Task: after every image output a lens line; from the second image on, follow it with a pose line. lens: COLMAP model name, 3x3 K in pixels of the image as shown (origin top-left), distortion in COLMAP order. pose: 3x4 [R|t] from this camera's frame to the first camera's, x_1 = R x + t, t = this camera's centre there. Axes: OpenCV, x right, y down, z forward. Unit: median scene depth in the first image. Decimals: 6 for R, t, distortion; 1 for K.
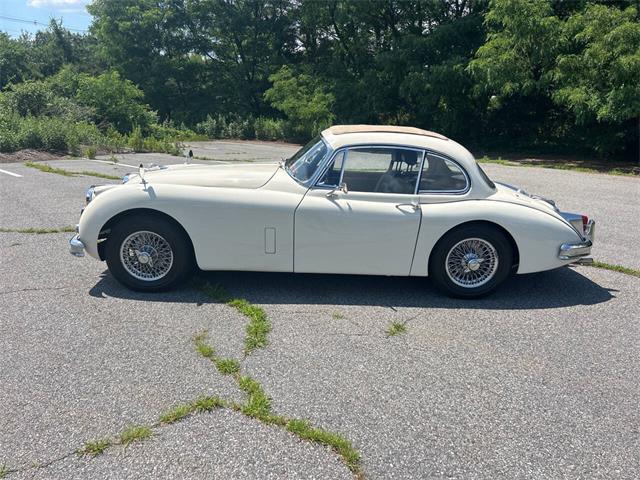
lens RADIAL K [[482.4, 0, 321.0], [0, 482.4, 239.7], [0, 0, 1]] dist [0.043592, -0.048605]
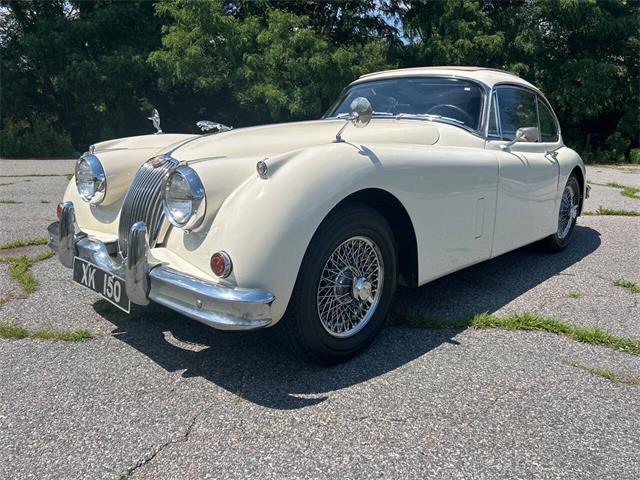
lens RADIAL K [[482.4, 0, 318.3], [0, 482.4, 234.2], [0, 0, 1]] dist [0.043592, -0.048605]
pose [[0.702260, -0.168835, 0.691611, -0.193483], [0.190777, 0.980571, 0.045660, -0.013202], [-0.685883, 0.099878, 0.720825, 0.174988]]
